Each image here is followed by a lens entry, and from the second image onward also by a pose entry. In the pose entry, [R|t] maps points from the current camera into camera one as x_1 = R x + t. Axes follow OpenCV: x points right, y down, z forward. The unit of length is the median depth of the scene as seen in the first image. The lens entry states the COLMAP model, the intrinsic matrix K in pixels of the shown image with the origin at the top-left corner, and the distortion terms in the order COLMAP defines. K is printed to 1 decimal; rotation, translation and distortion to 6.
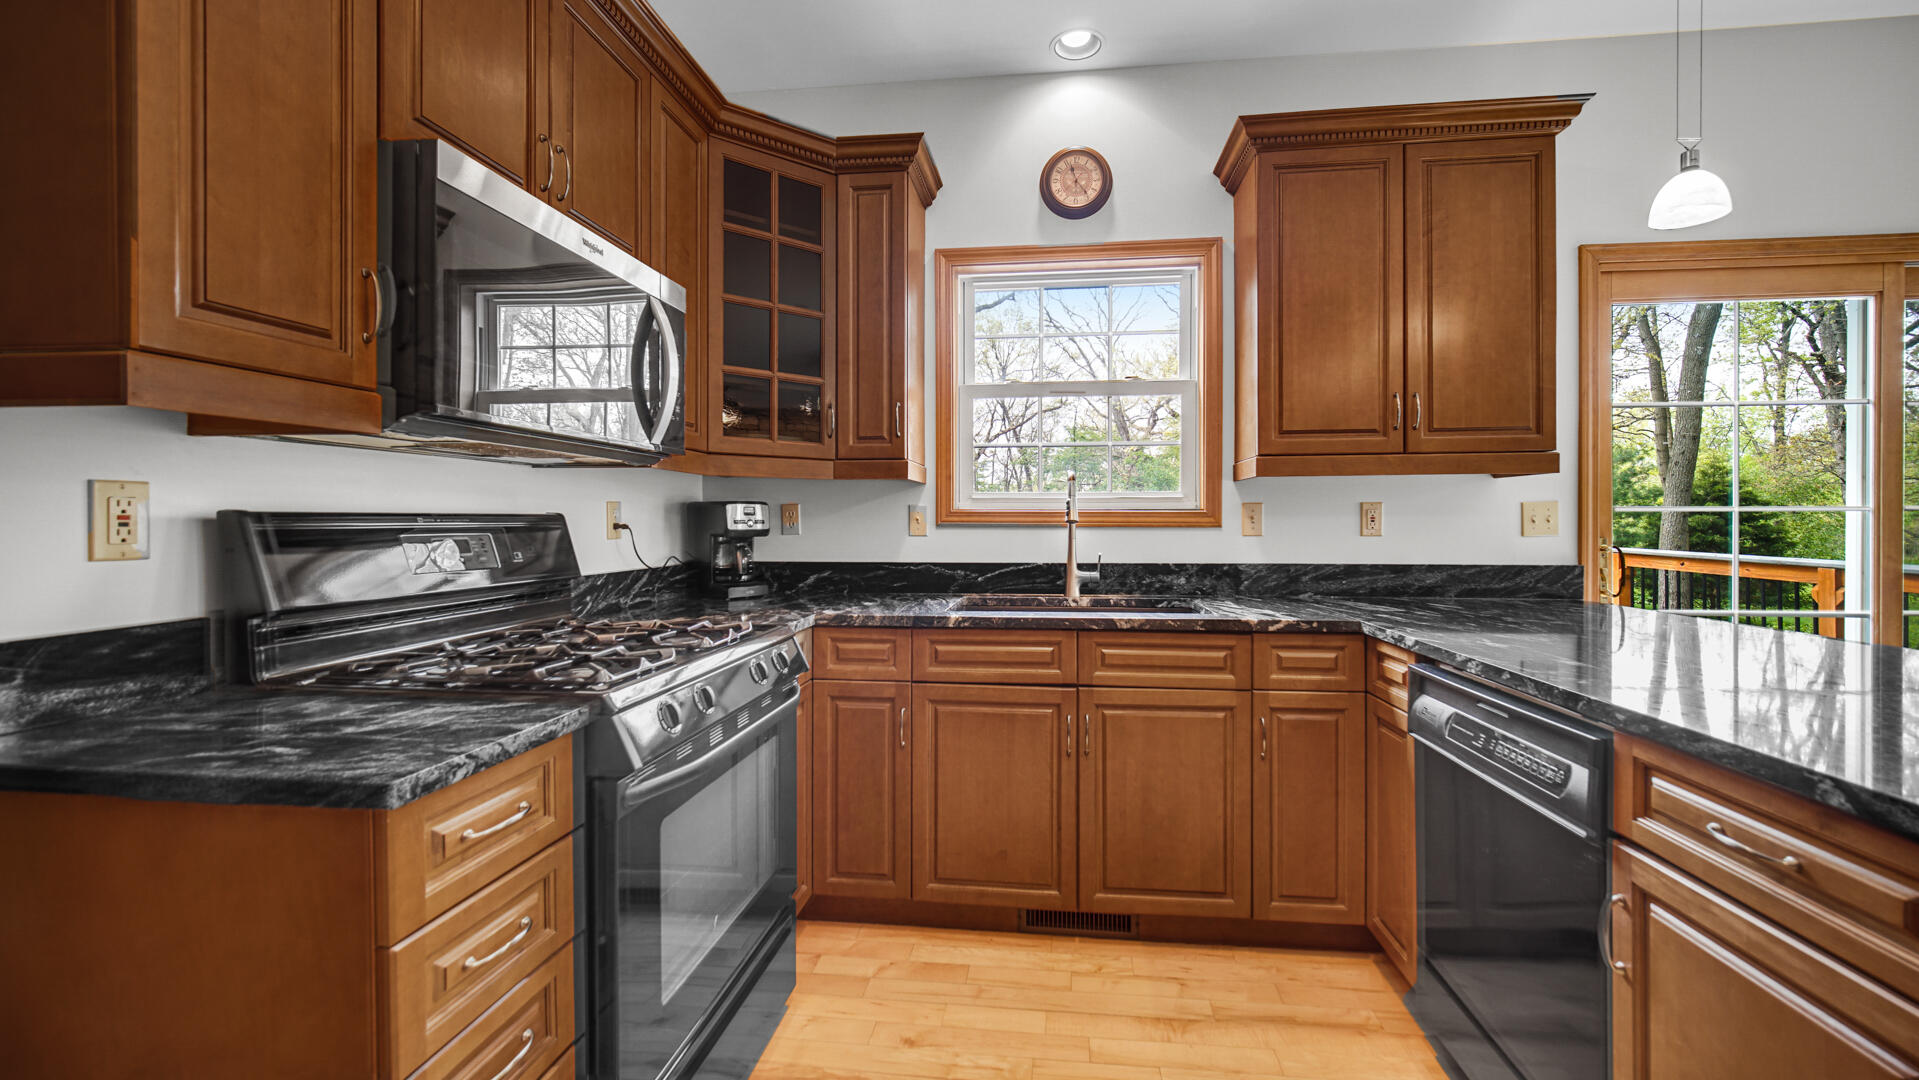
lens RADIAL K [[755.0, 0, 958.5], [0, 755.0, 527.6], [0, 0, 1]] dist [-0.006646, 0.000676]
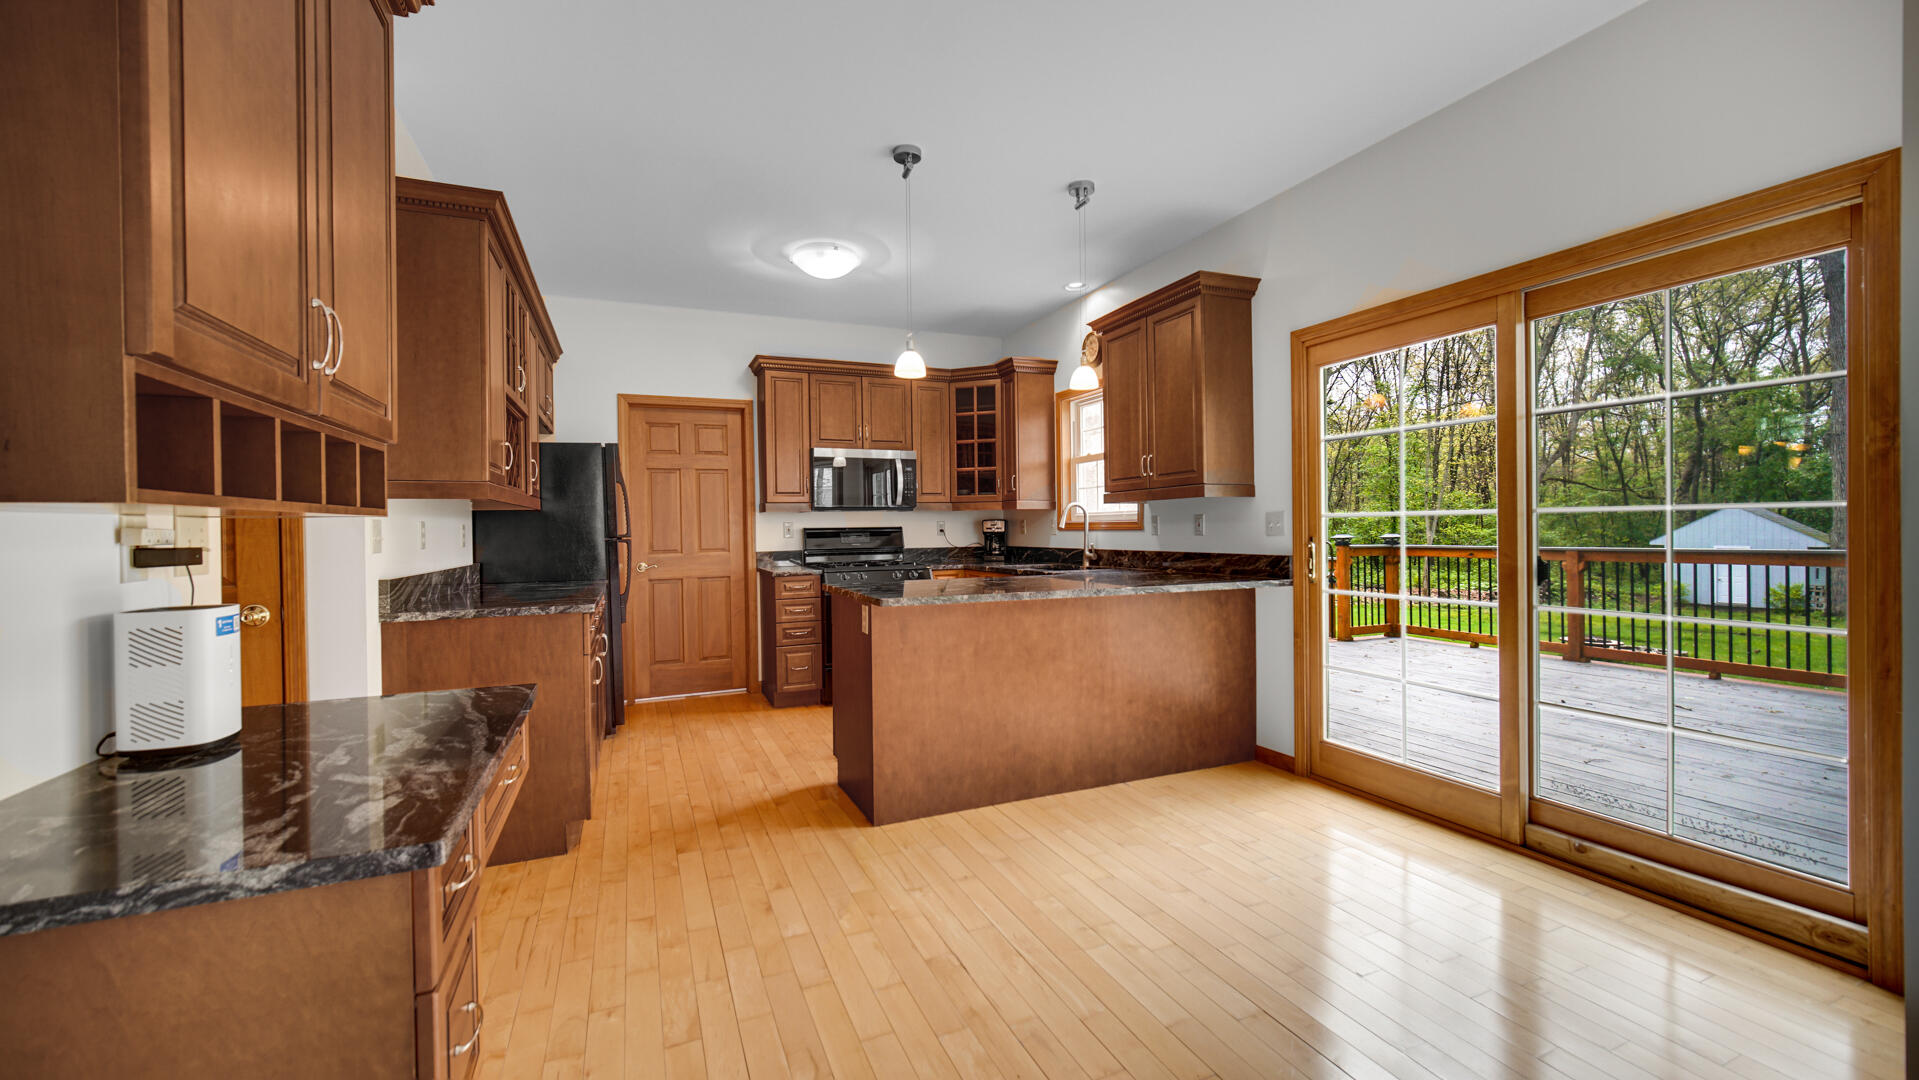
lens RADIAL K [[755.0, 0, 959.5], [0, 755.0, 521.0], [0, 0, 1]] dist [-0.006646, 0.000676]
pose [[0.501409, -0.013792, -0.865101, 1.729674], [0.009084, 0.999902, -0.010676, -0.006029], [0.865163, -0.002505, 0.501485, -0.261895]]
